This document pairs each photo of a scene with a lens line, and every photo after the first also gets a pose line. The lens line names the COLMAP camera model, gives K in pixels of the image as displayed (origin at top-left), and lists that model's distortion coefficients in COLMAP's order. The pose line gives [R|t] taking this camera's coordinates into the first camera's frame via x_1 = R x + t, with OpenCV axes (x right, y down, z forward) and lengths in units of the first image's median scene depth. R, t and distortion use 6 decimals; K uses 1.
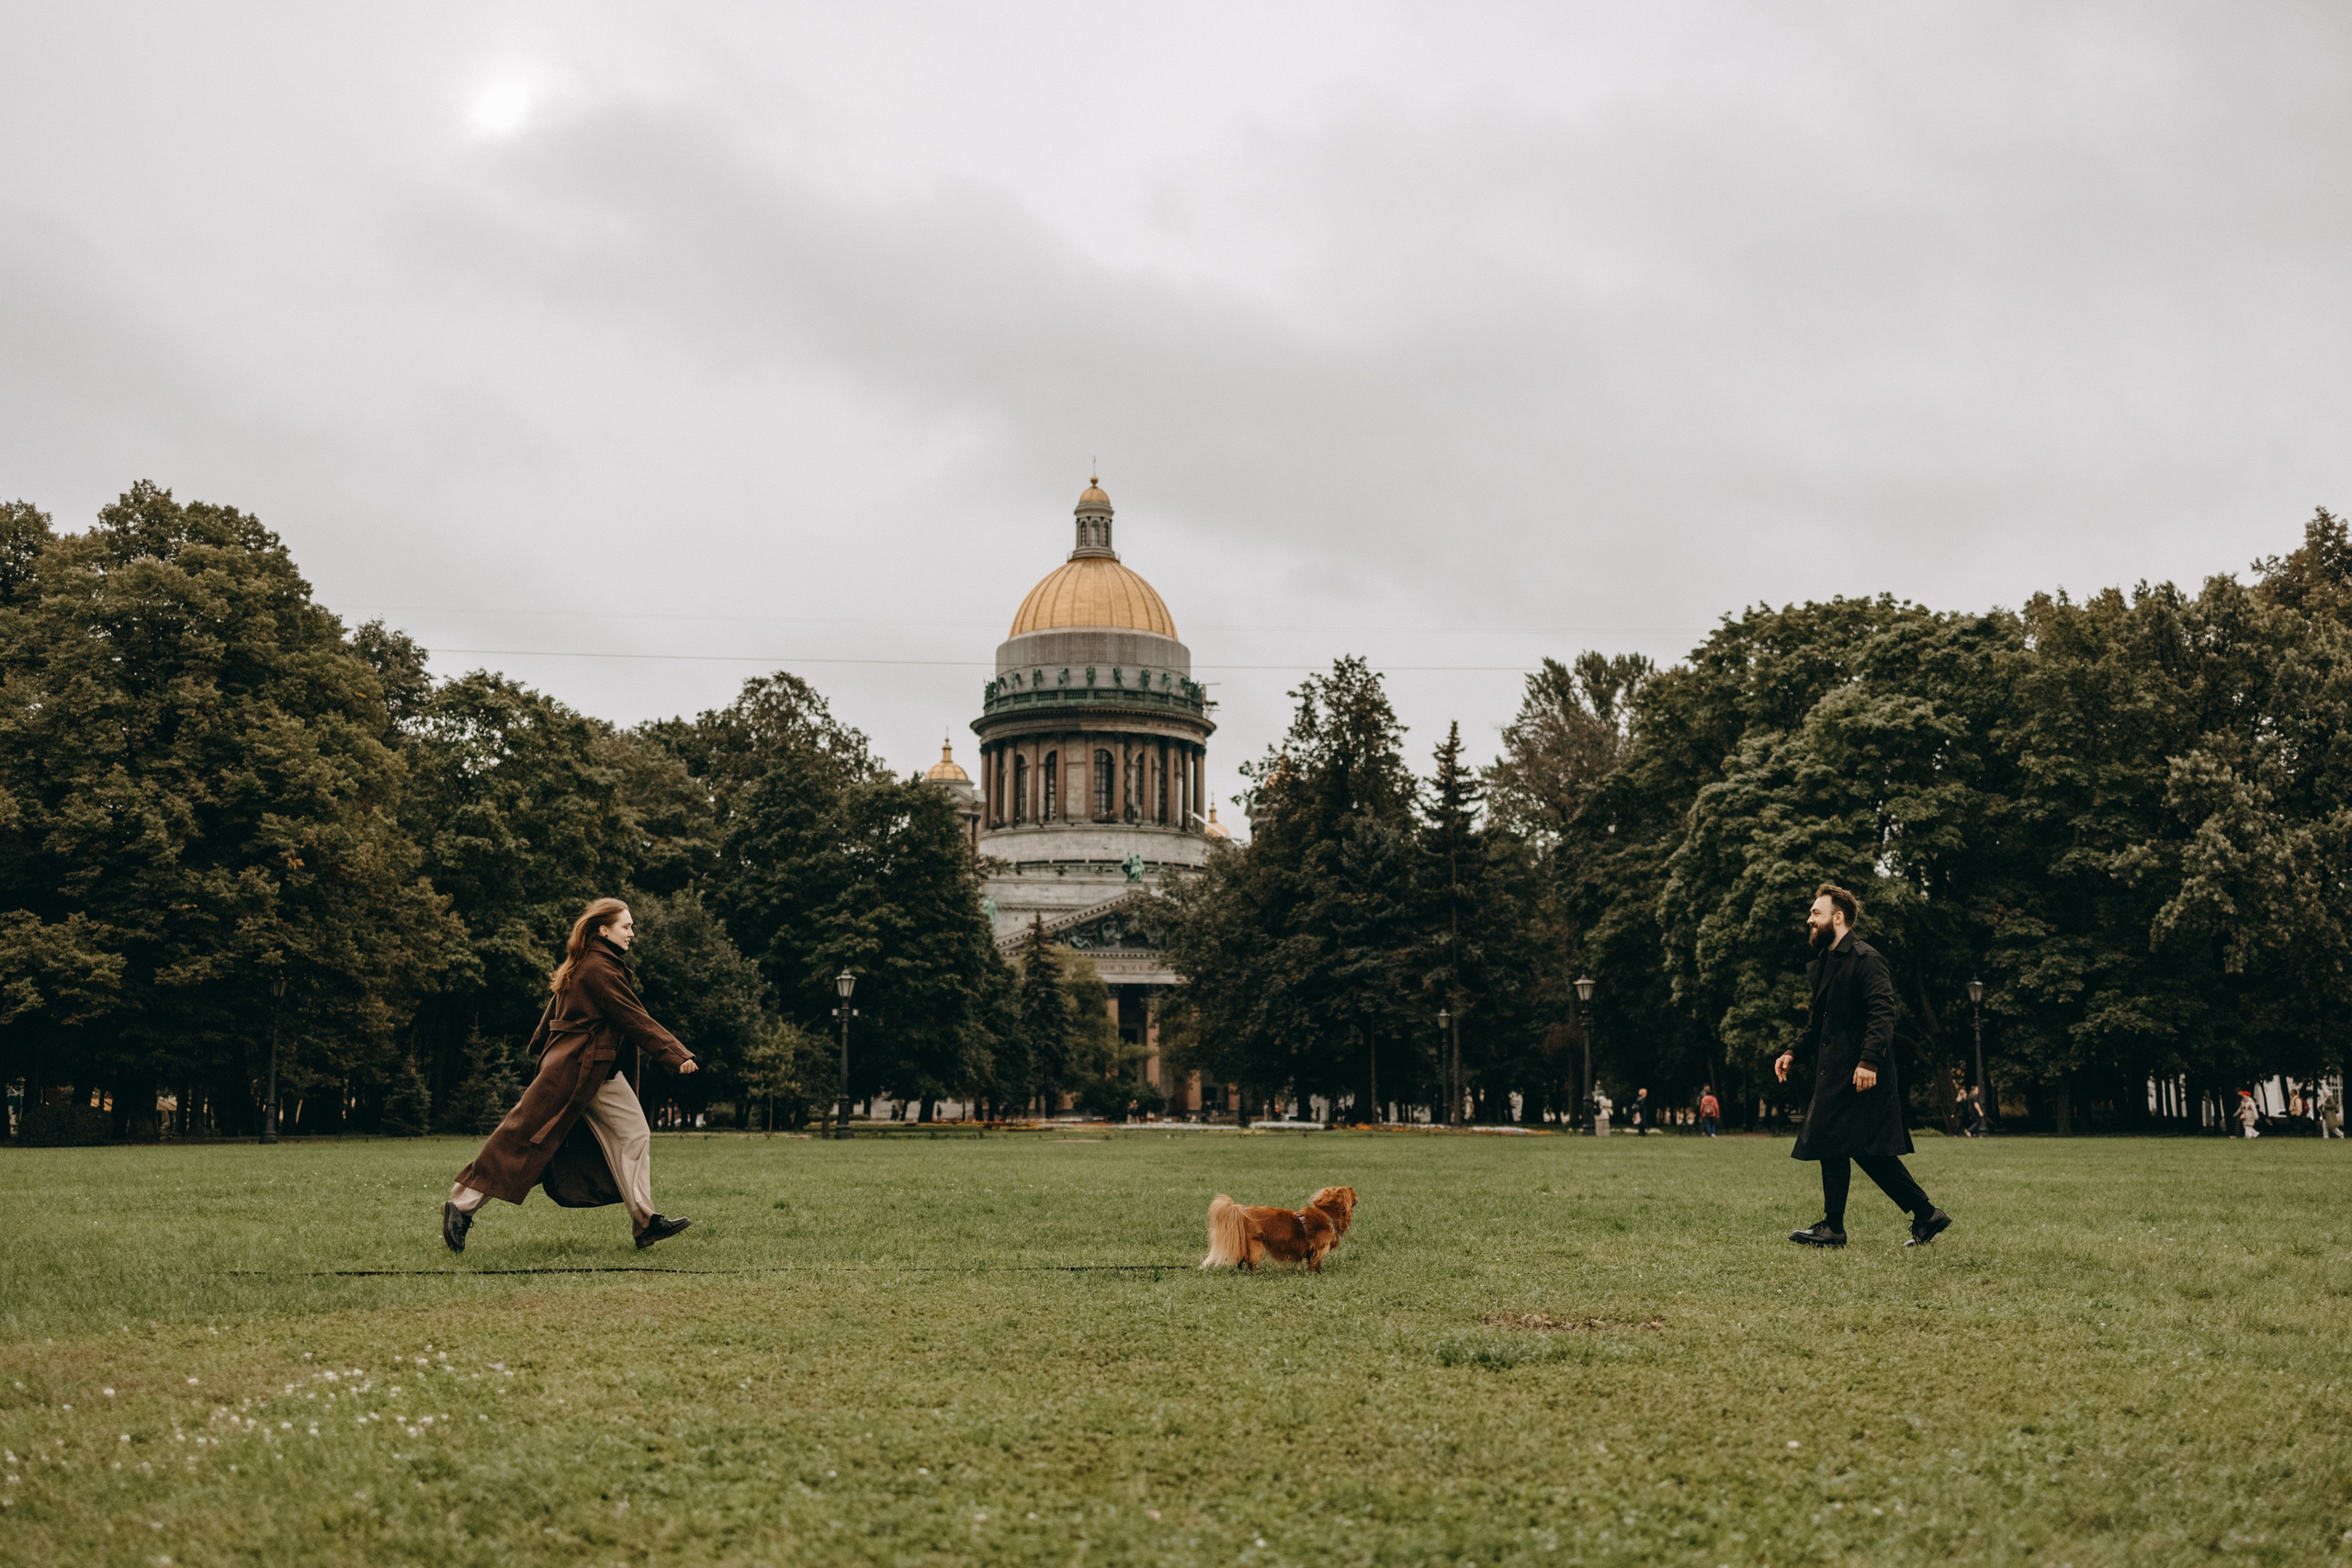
lens RADIAL K [[2379.9, 0, 1194.7], [0, 2379.9, 869.3], [0, 0, 1]] dist [0.010236, 0.000000]
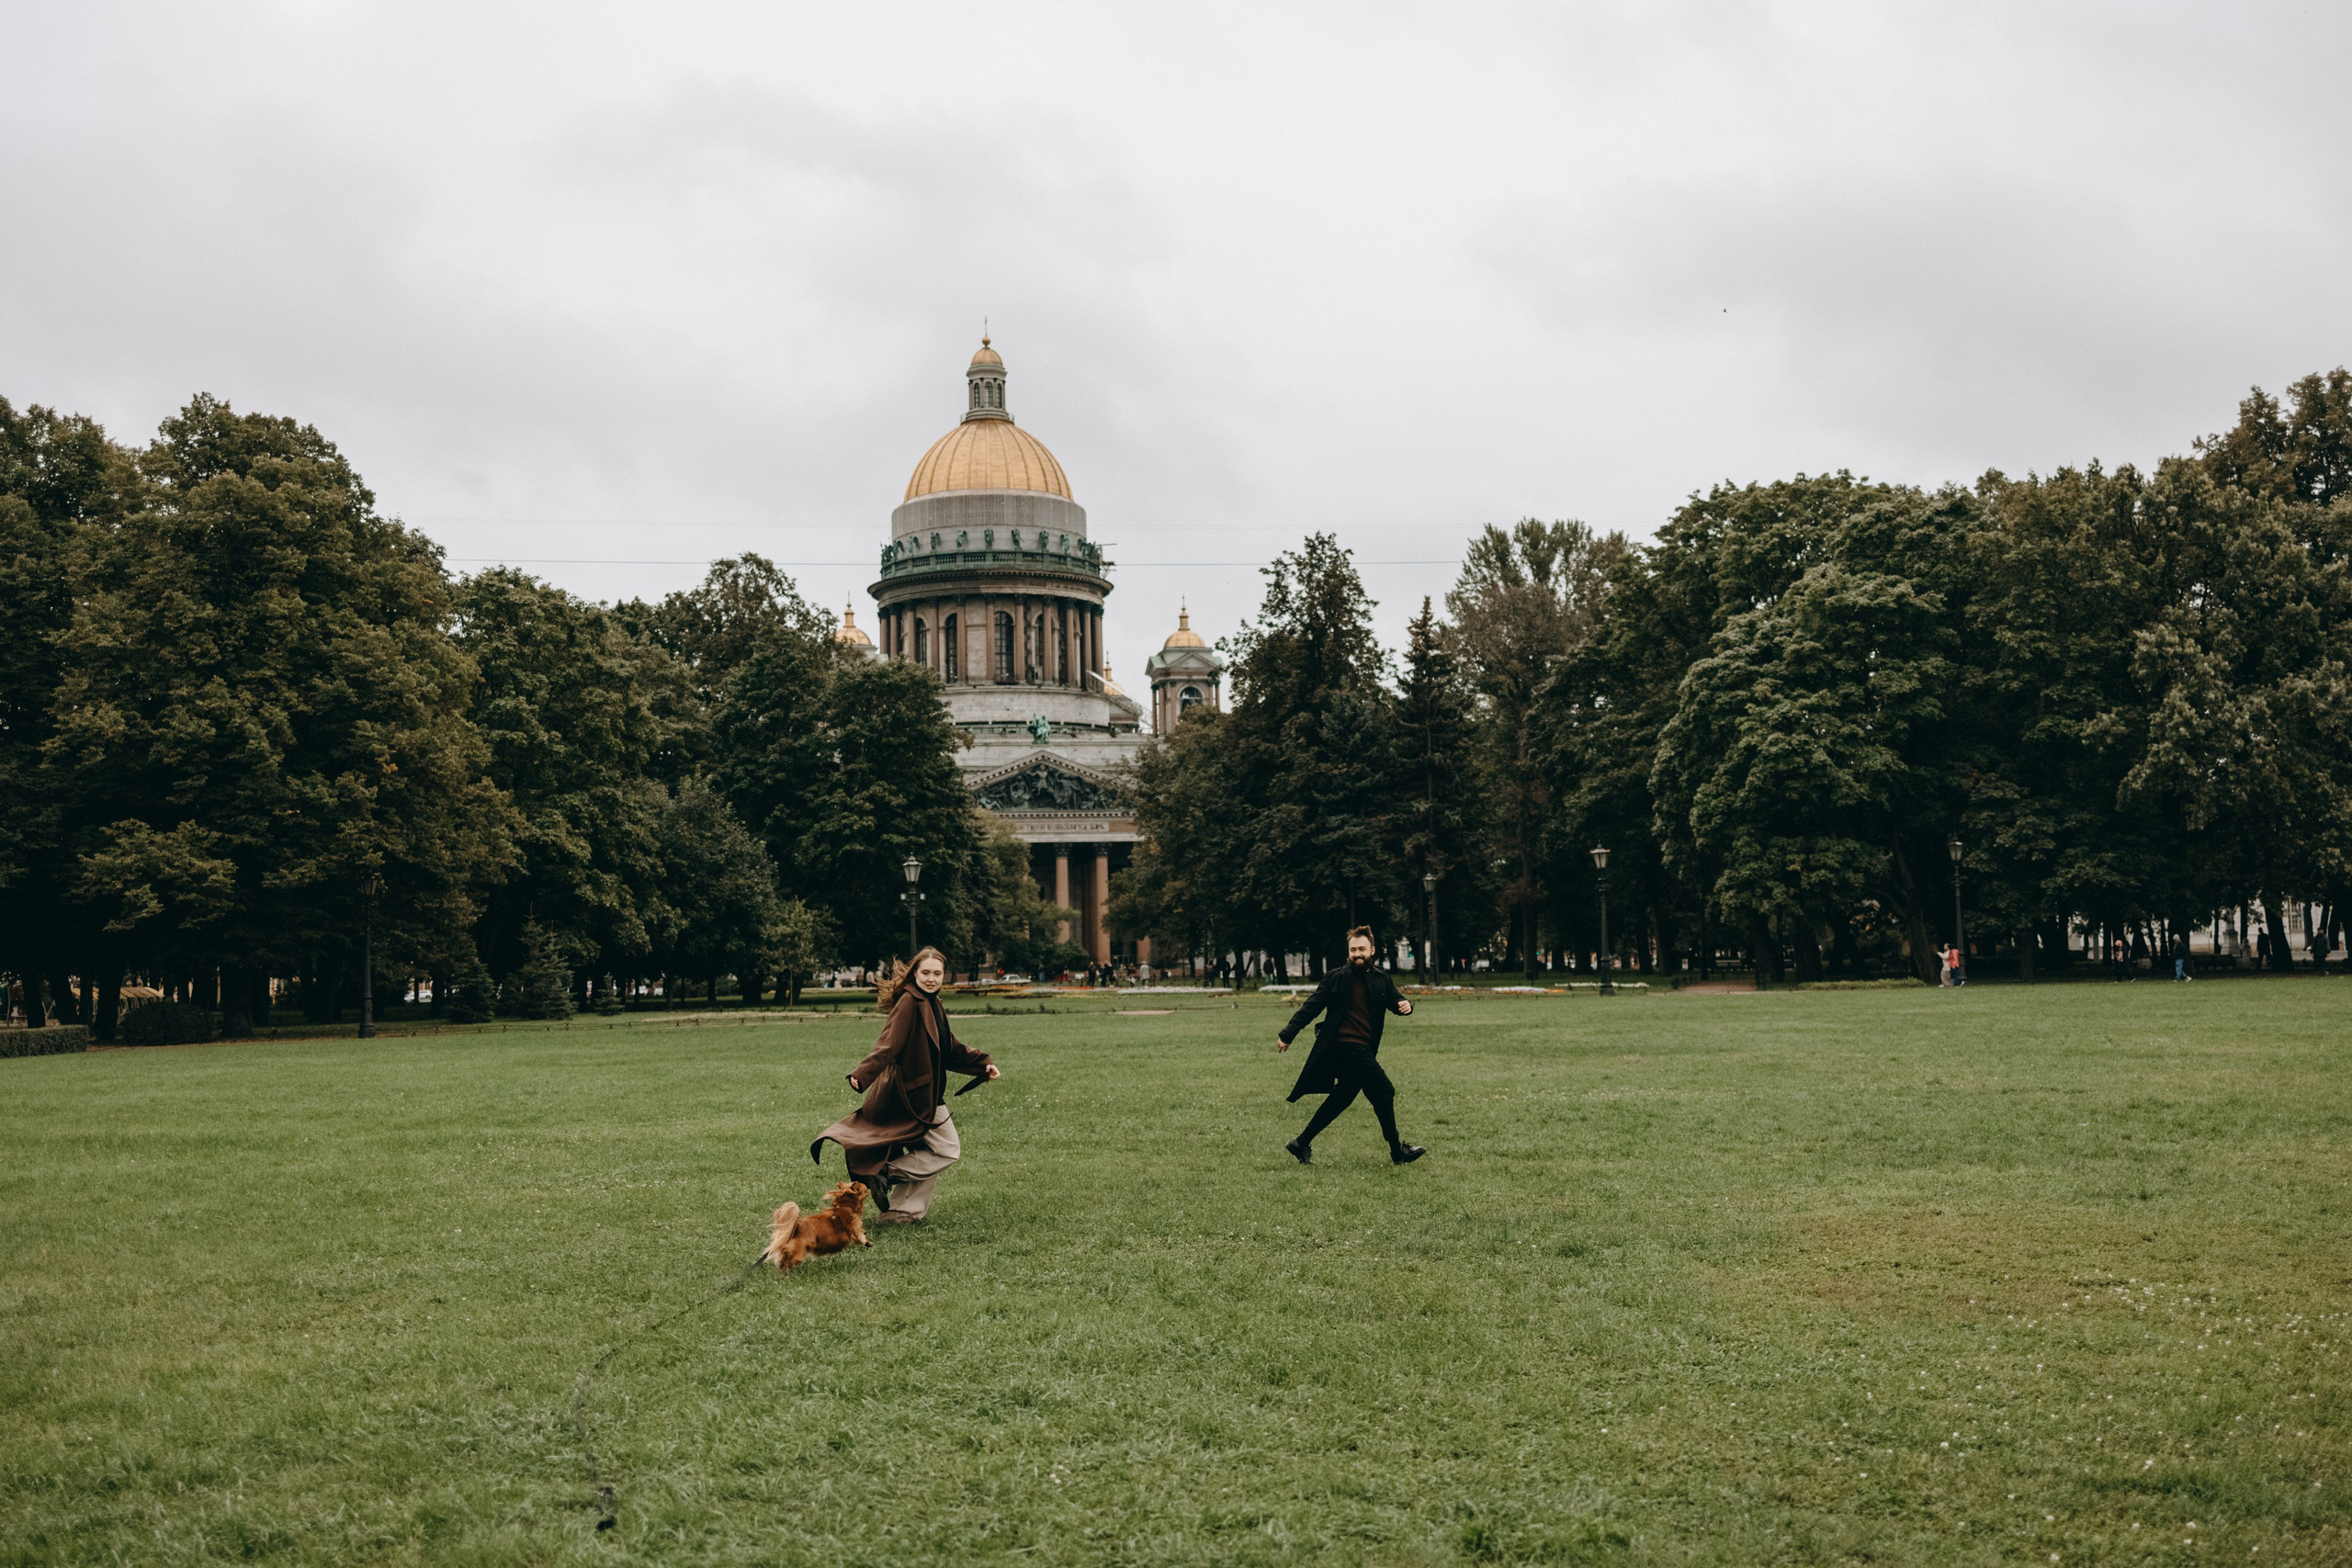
lens RADIAL K [[2379.9, 0, 1195.5], [0, 2379.9, 838.1], [0, 0, 1]] dist [0.010236, 0.000000]
pose [[0.998066, -0.022925, 0.057773, -0.041034], [0.020039, 0.998545, 0.050059, -0.008016], [-0.058837, -0.048804, 0.997074, -0.029170]]
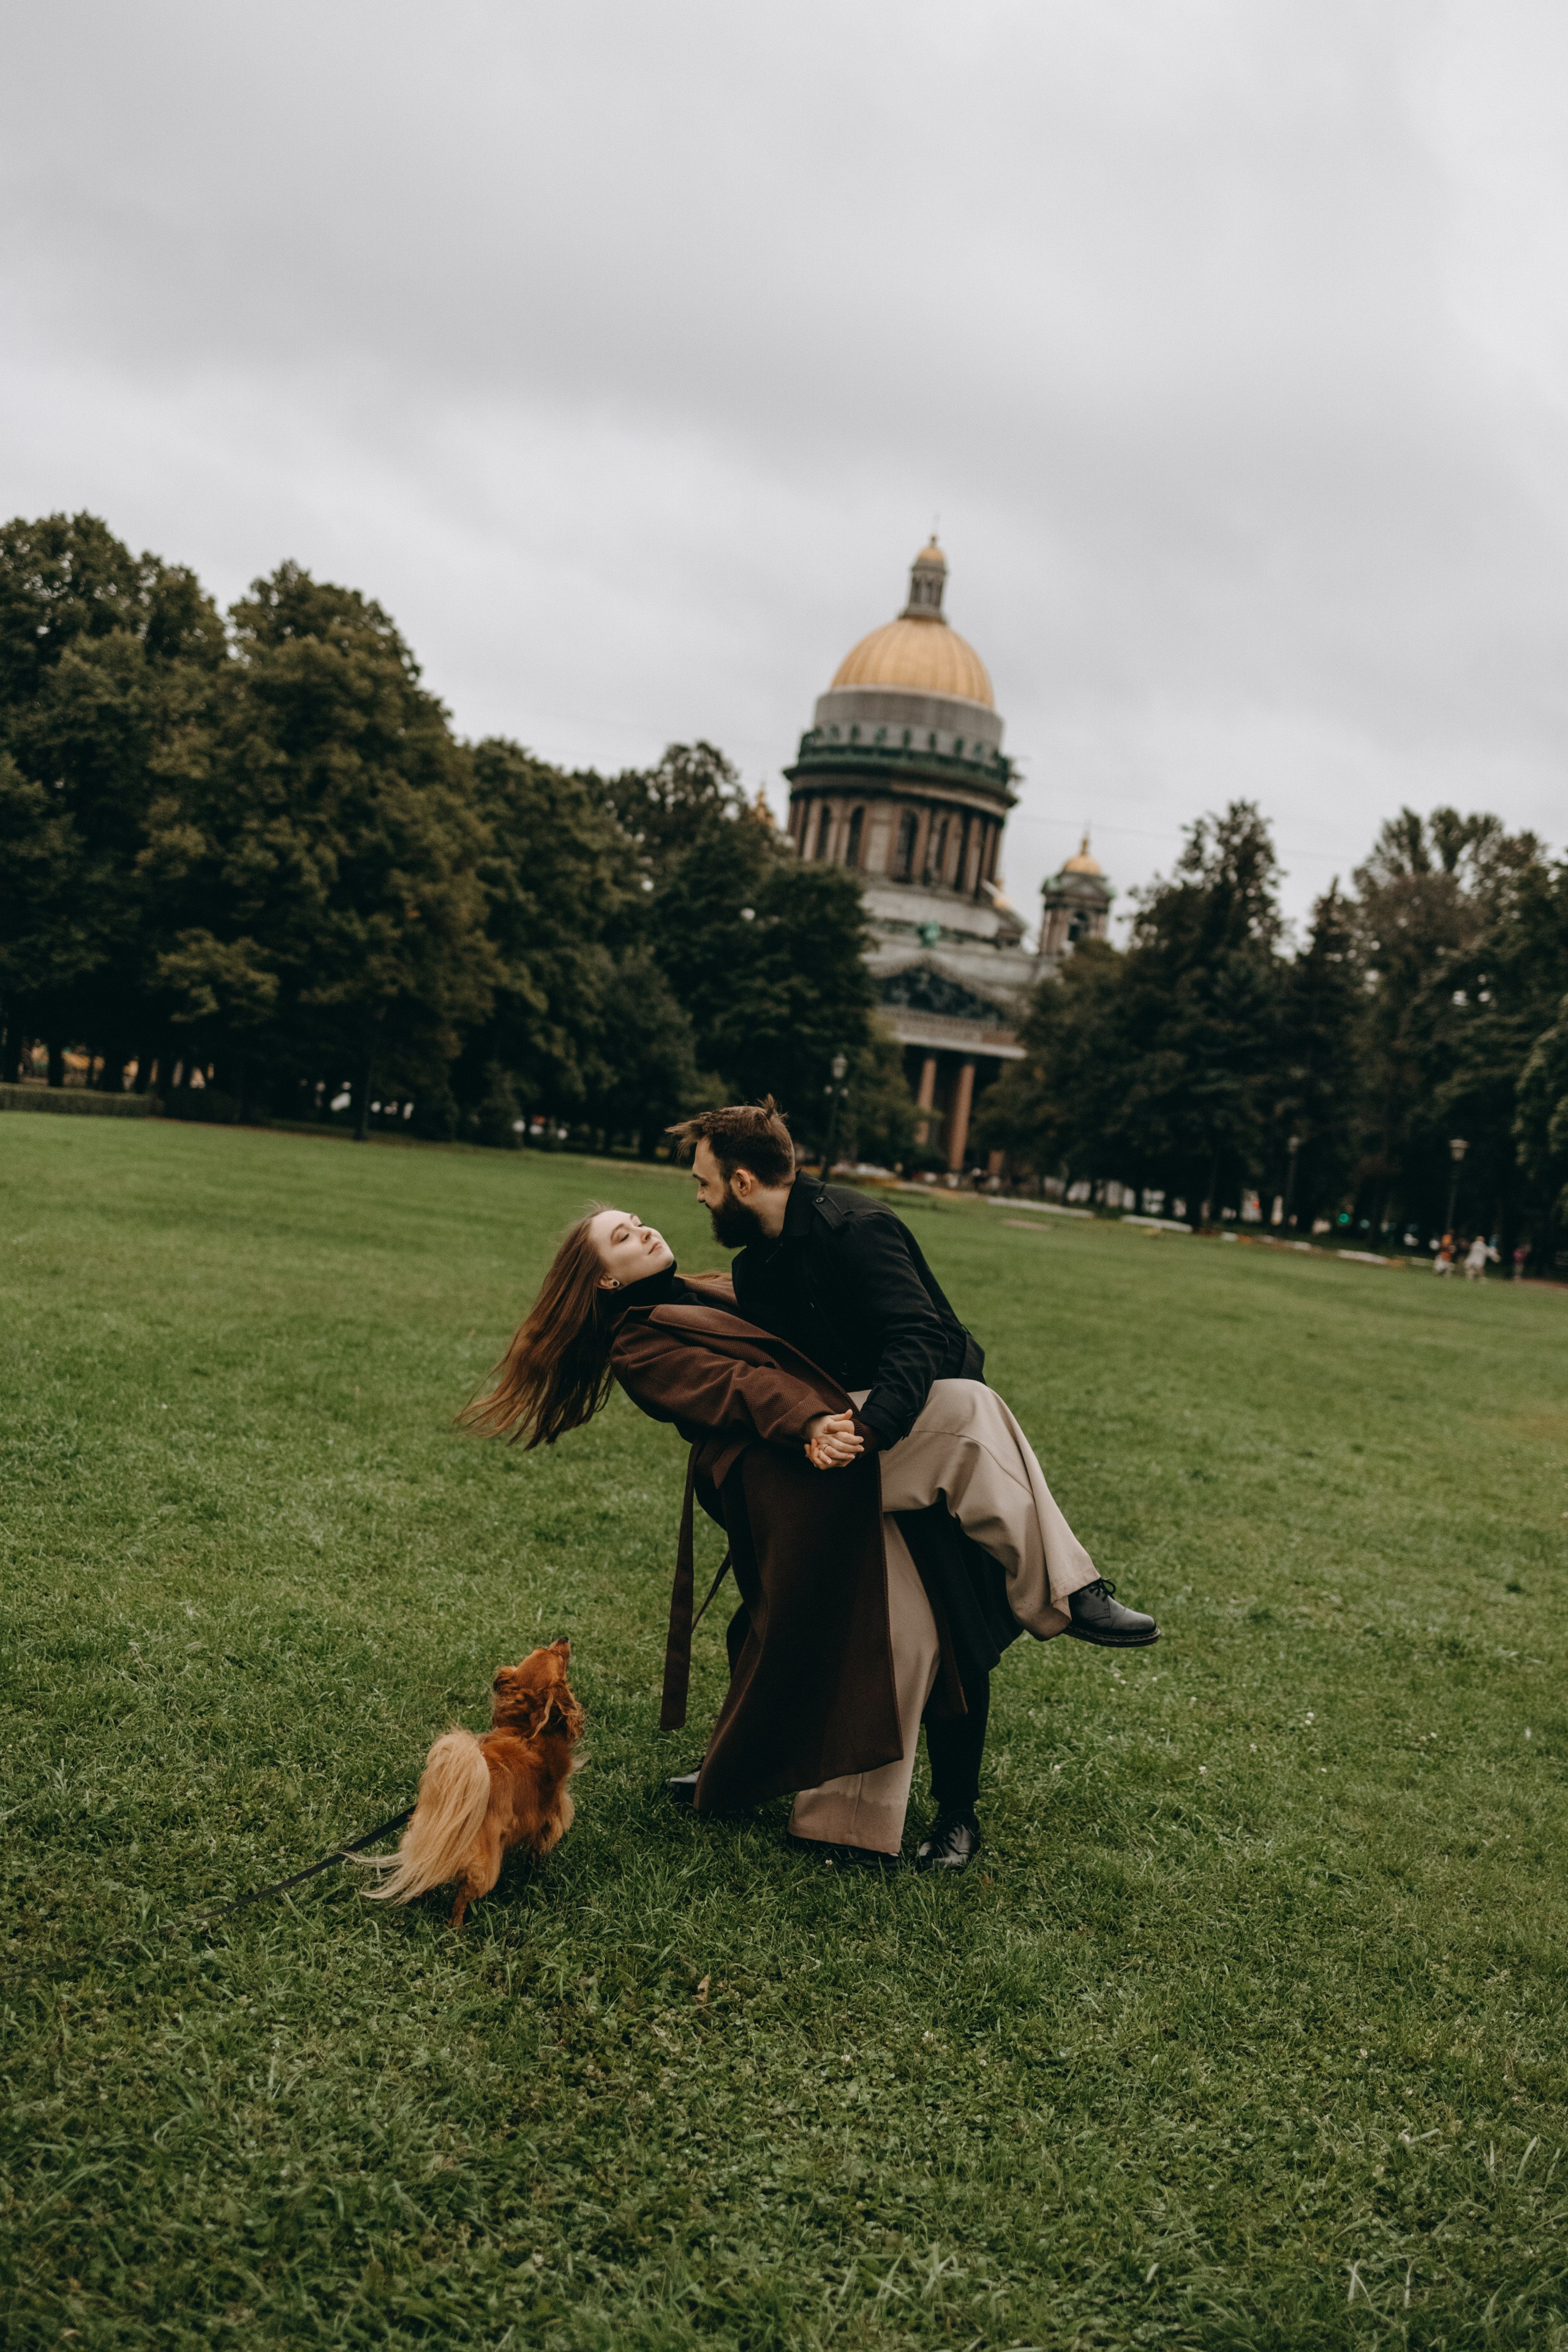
lens RADIAL K [[2380.1, 0, 815.0], [0, 2380.1, 1239.8], [0, 0, 1]] dist [0.010236, 0.000000]
pose [[0.991496, 0.126506, -0.030511, -0.056464], [-0.121134, 0.982877, 0.138852, -0.015343], [0.047555, -0.133976, 0.989843, -0.094712]]
